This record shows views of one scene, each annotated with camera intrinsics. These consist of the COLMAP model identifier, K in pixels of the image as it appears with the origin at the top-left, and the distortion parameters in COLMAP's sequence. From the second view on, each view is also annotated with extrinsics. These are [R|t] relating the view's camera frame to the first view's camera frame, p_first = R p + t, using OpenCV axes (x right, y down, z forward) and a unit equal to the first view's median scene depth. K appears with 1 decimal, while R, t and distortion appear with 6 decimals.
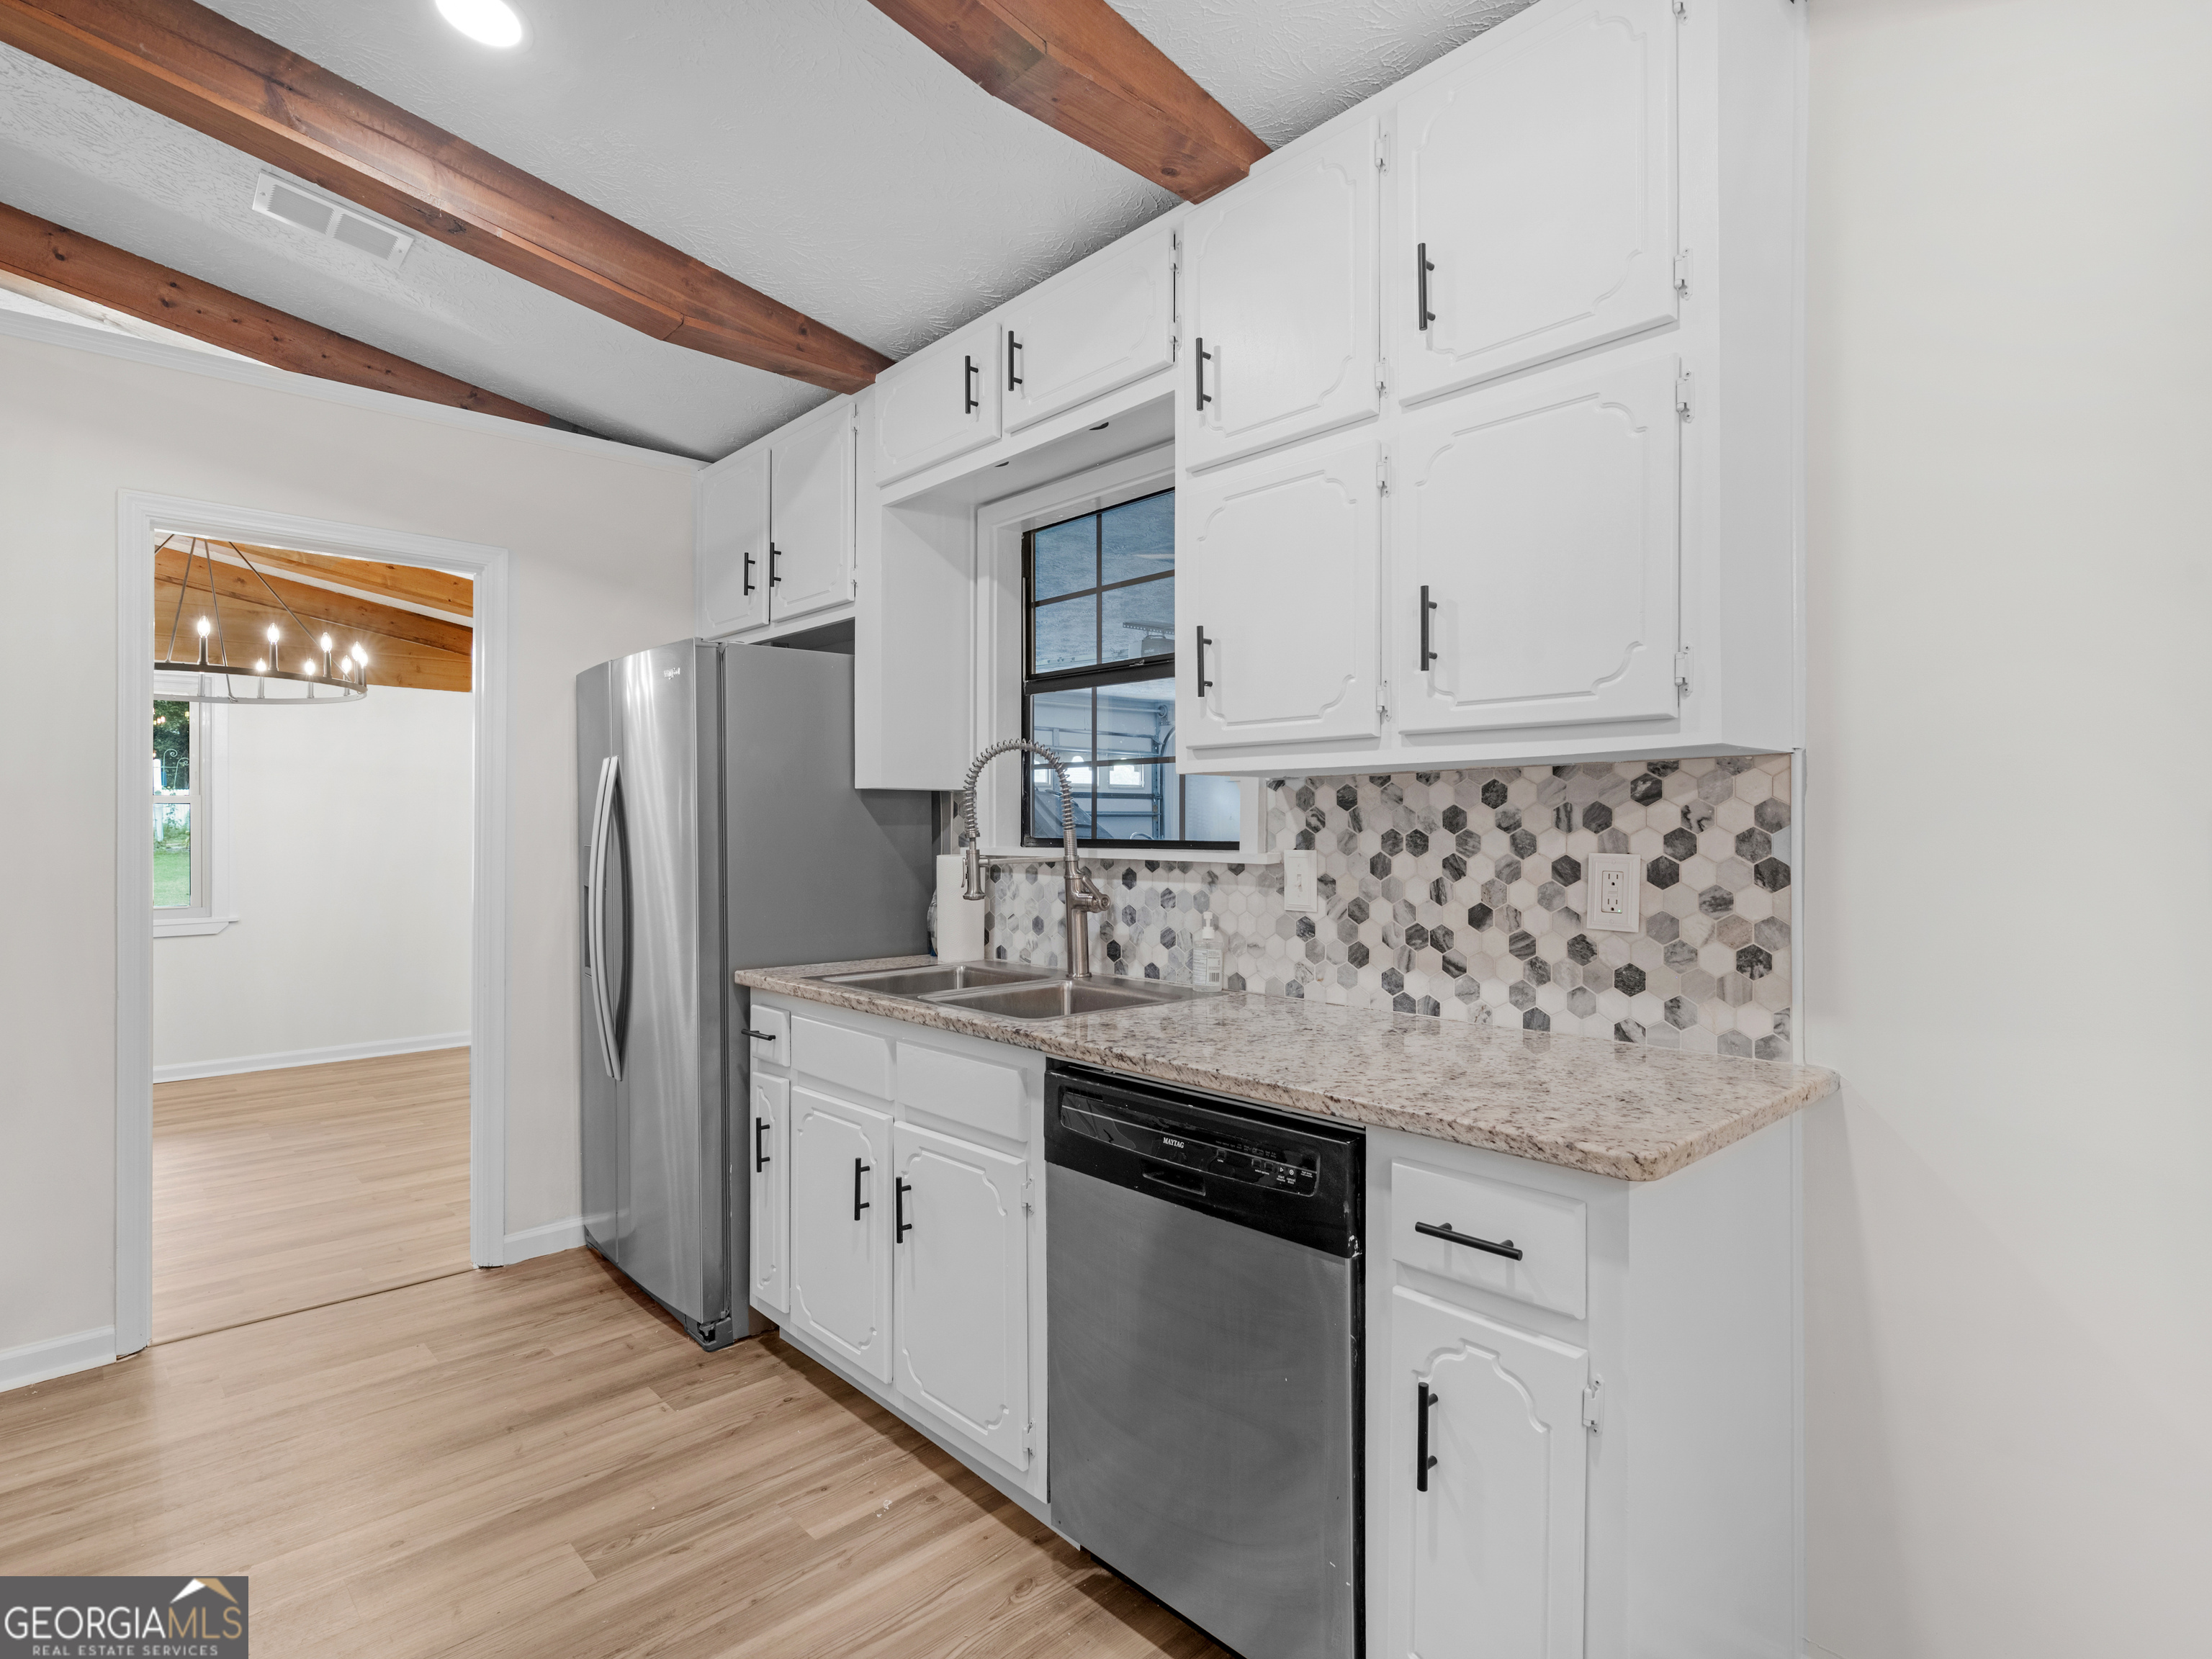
lens RADIAL K [[1159.2, 0, 1105.3], [0, 1159.2, 816.7], [0, 0, 1]] dist [0.000214, 0.000437]
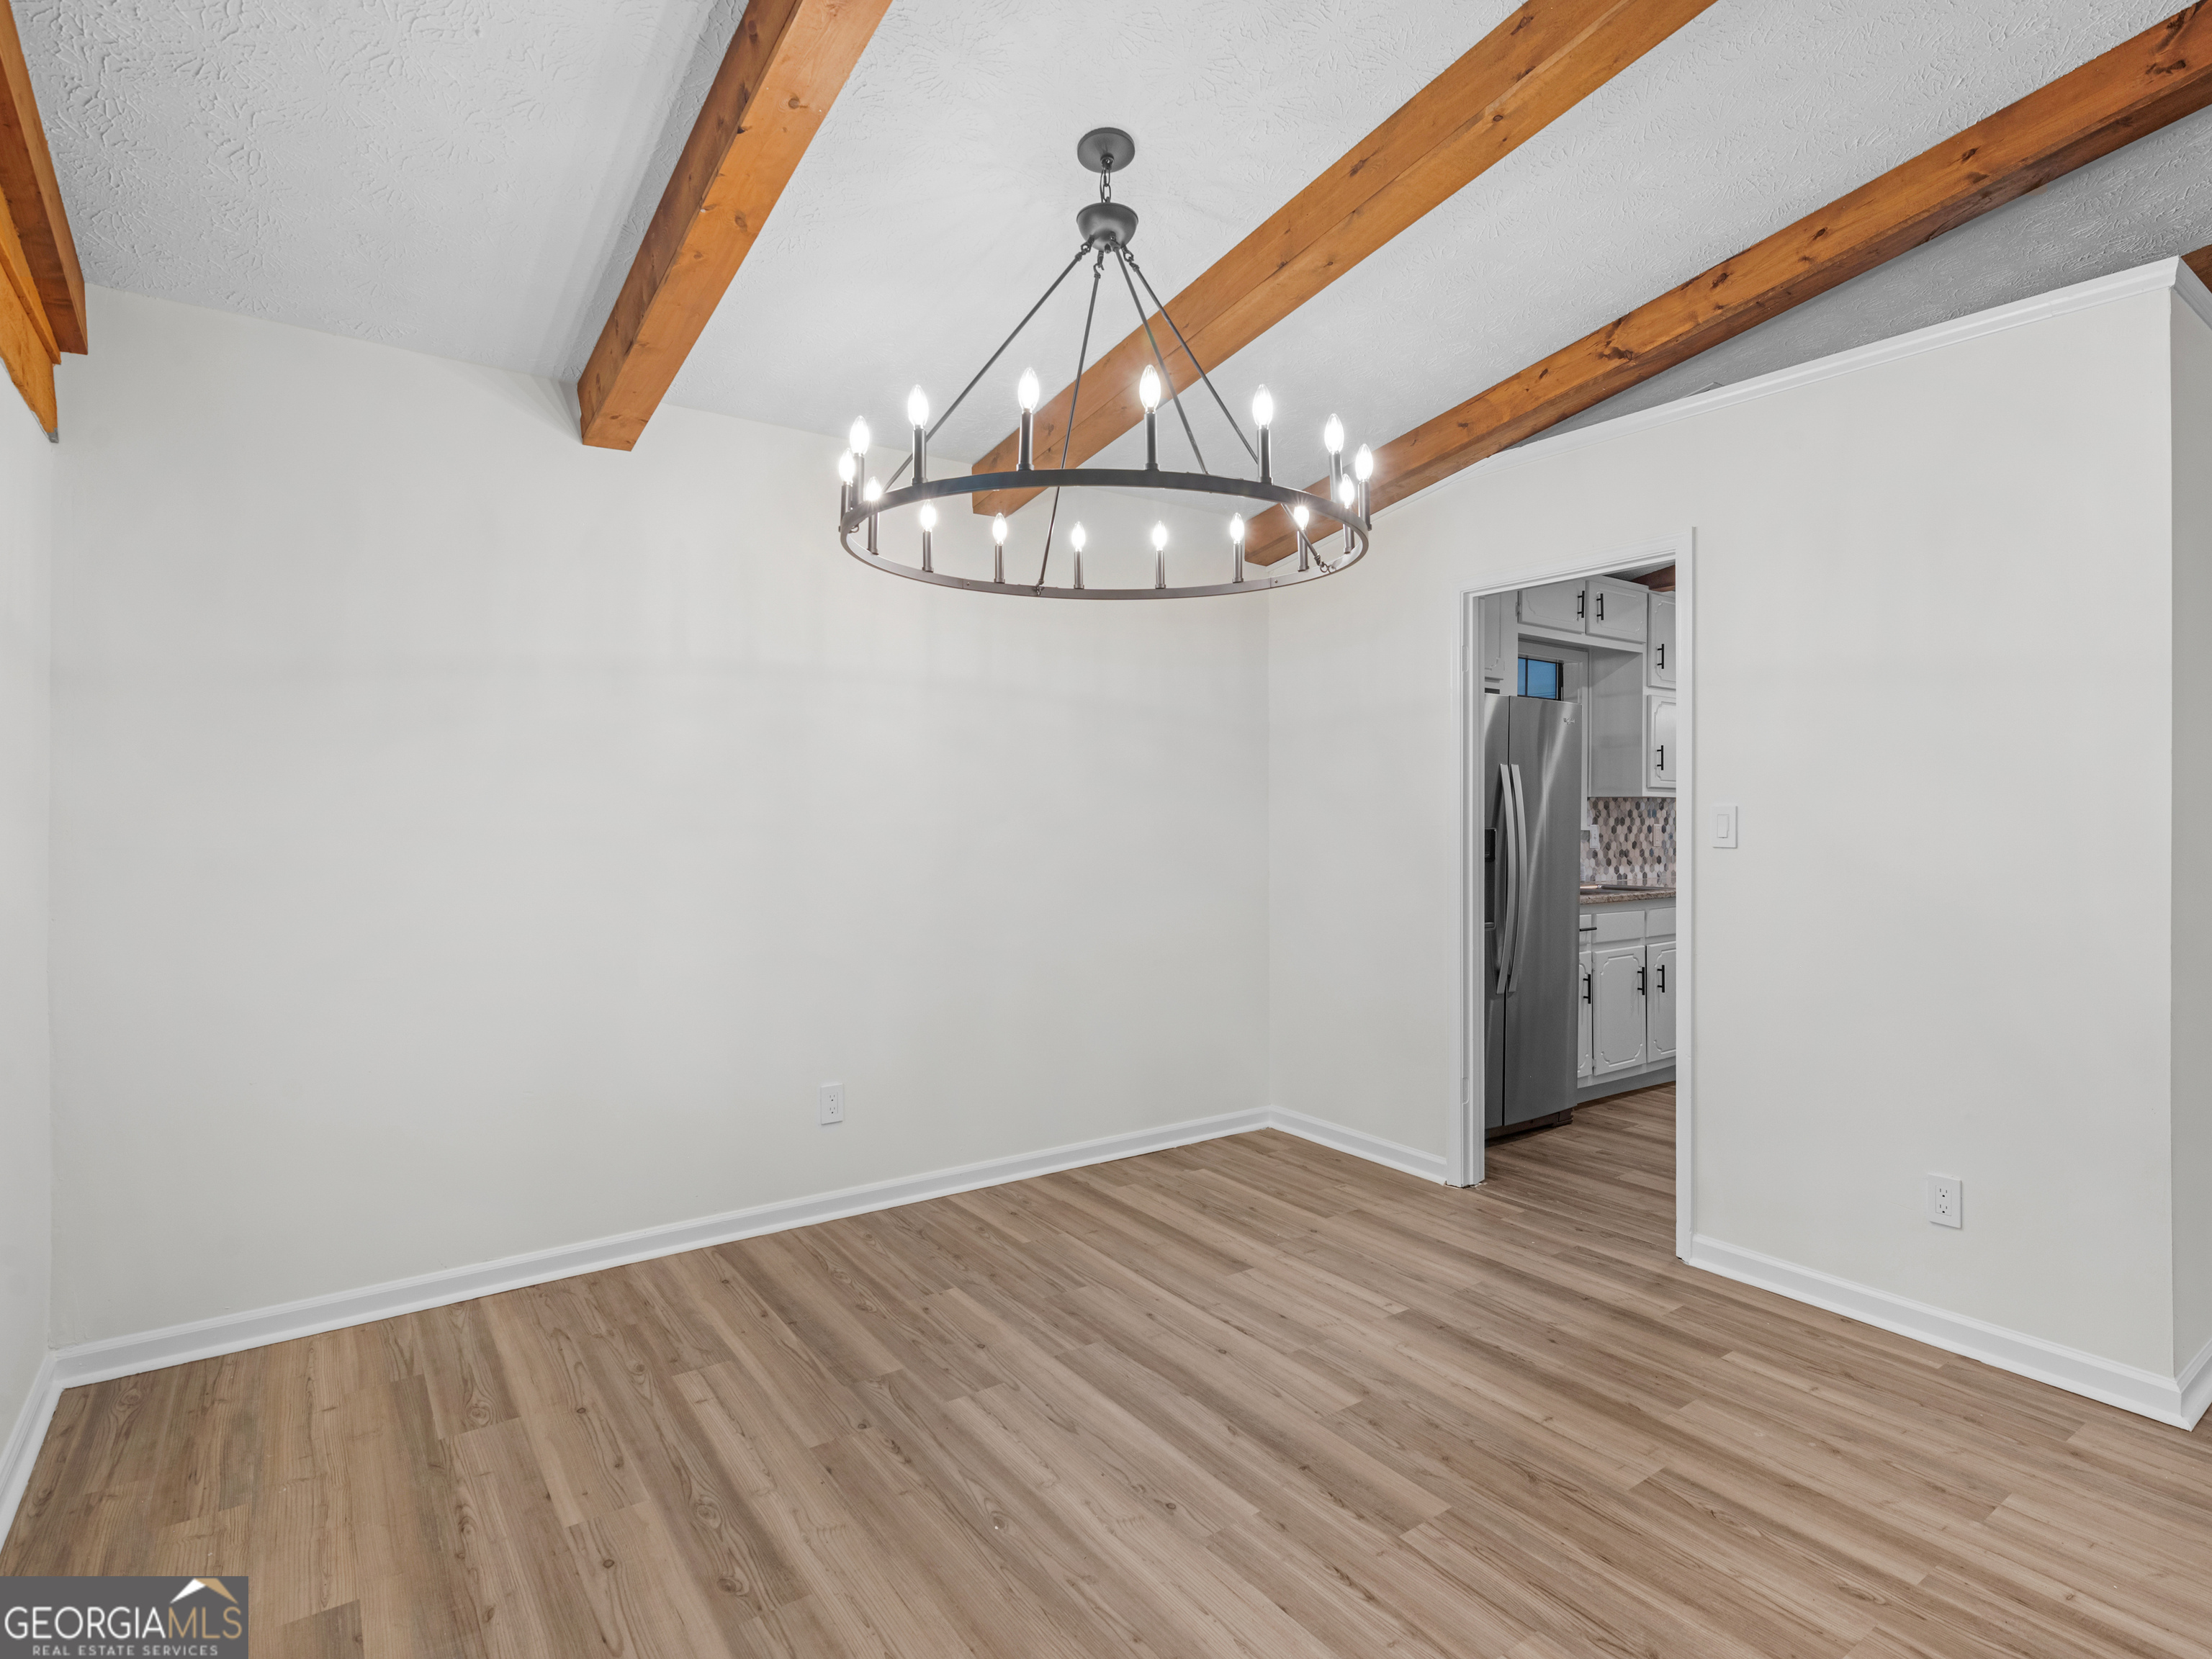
lens RADIAL K [[1159.2, 0, 1105.3], [0, 1159.2, 816.7], [0, 0, 1]] dist [0.000214, 0.000437]
pose [[0.101388, 0.008614, 0.994810, -2.782868], [-0.008425, 0.999934, -0.007800, 0.044337], [-0.994811, -0.007590, 0.101454, 2.002025]]
